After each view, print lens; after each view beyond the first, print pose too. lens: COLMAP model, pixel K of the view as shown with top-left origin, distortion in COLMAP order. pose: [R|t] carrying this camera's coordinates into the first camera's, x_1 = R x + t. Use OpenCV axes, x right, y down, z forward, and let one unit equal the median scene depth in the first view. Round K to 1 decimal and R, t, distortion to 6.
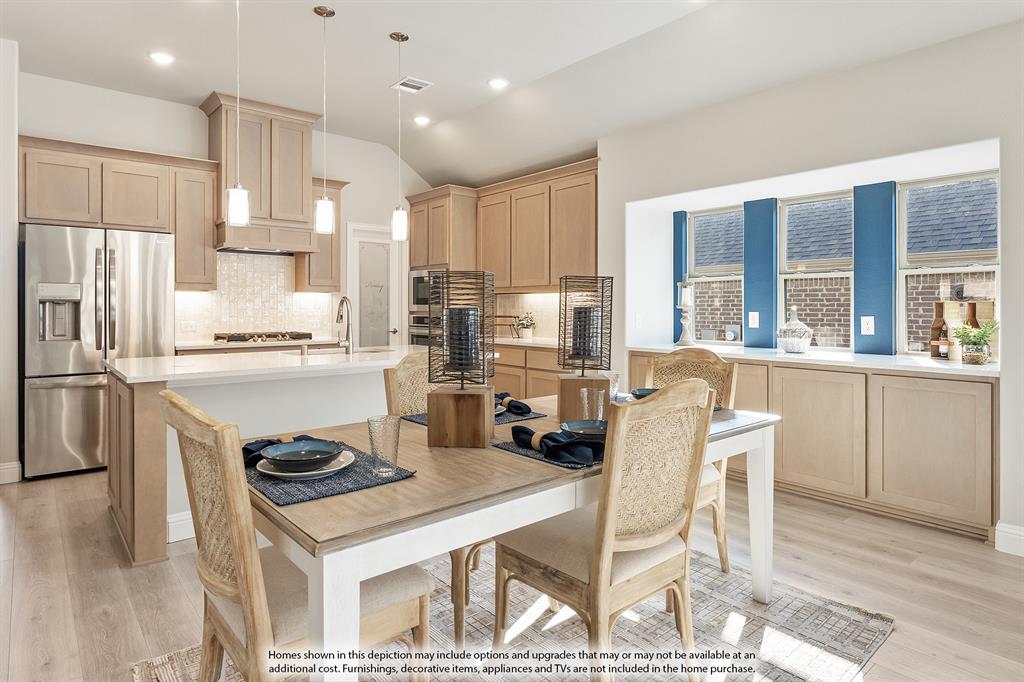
lens RADIAL K [[569.6, 0, 517.5], [0, 569.6, 320.9], [0, 0, 1]] dist [-0.002894, 0.001939]
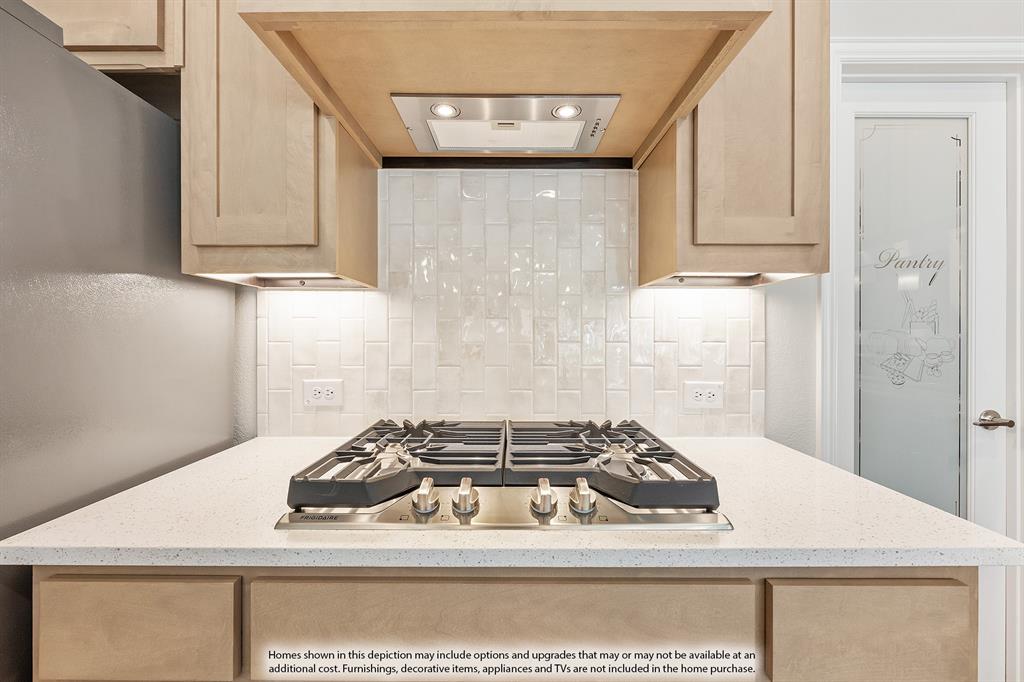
lens RADIAL K [[412.8, 0, 510.5], [0, 412.8, 336.1], [0, 0, 1]] dist [-0.002654, 0.000698]
pose [[0.757160, 0.010312, -0.653148, -0.354247], [-0.014305, 0.999897, -0.000798, -0.026964], [0.653073, 0.009947, 0.757230, 0.936319]]
